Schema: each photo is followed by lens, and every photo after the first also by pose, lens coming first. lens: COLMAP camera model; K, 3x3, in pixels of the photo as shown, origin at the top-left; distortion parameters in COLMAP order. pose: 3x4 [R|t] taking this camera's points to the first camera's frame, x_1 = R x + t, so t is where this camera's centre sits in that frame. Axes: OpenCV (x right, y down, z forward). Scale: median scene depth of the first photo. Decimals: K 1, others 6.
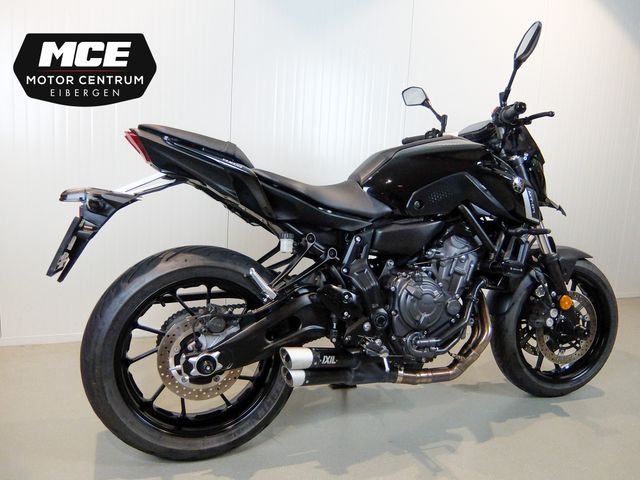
lens RADIAL K [[468.5, 0, 312.7], [0, 468.5, 244.2], [0, 0, 1]] dist [-0.032866, 0.020335]
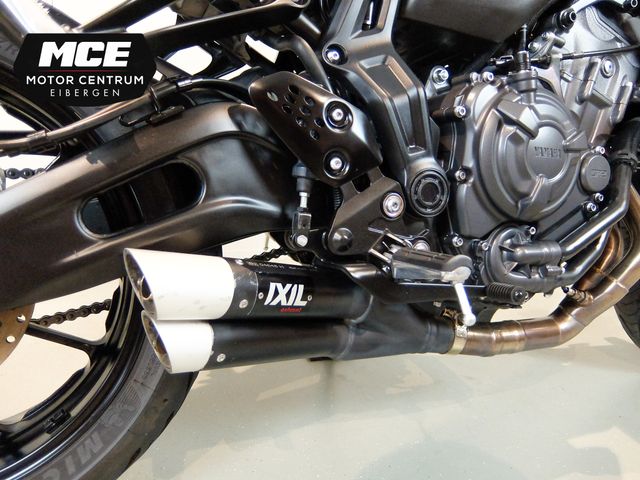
lens RADIAL K [[468.5, 0, 318.7], [0, 468.5, 243.0], [0, 0, 1]] dist [-0.032866, 0.020335]
pose [[0.999165, 0.000135, 0.040868, 0.041559], [-0.003619, 0.996358, 0.085194, 0.167433], [-0.040707, -0.085270, 0.995526, 0.612602]]
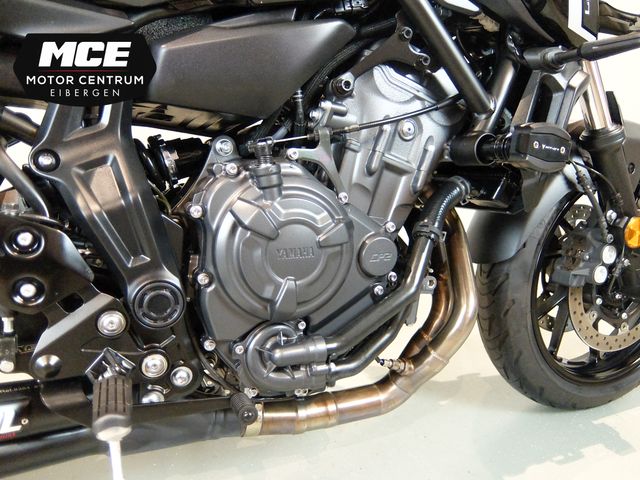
lens RADIAL K [[468.5, 0, 316.7], [0, 468.5, 241.7], [0, 0, 1]] dist [-0.032866, 0.020335]
pose [[0.999164, -0.029569, 0.028237, 0.247345], [0.025153, 0.989019, 0.145632, 0.068611], [-0.032233, -0.144800, 0.988936, 0.642879]]
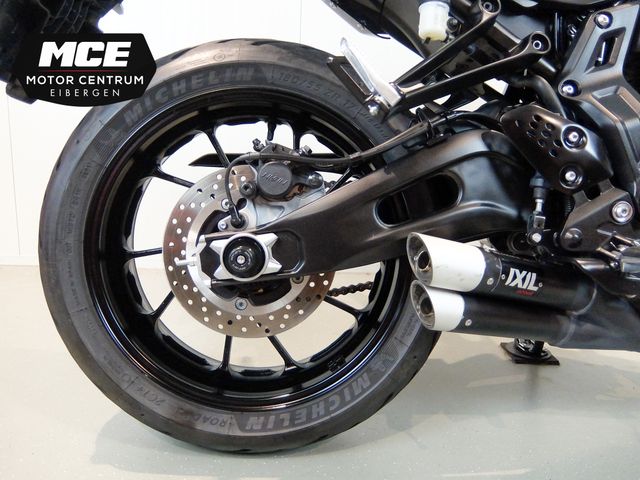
lens RADIAL K [[468.5, 0, 322.2], [0, 468.5, 246.4], [0, 0, 1]] dist [-0.032866, 0.020335]
pose [[0.950673, 0.046887, -0.306632, -0.010401], [-0.037613, 0.998641, 0.036087, 0.193996], [0.307907, -0.022773, 0.951144, 0.495743]]
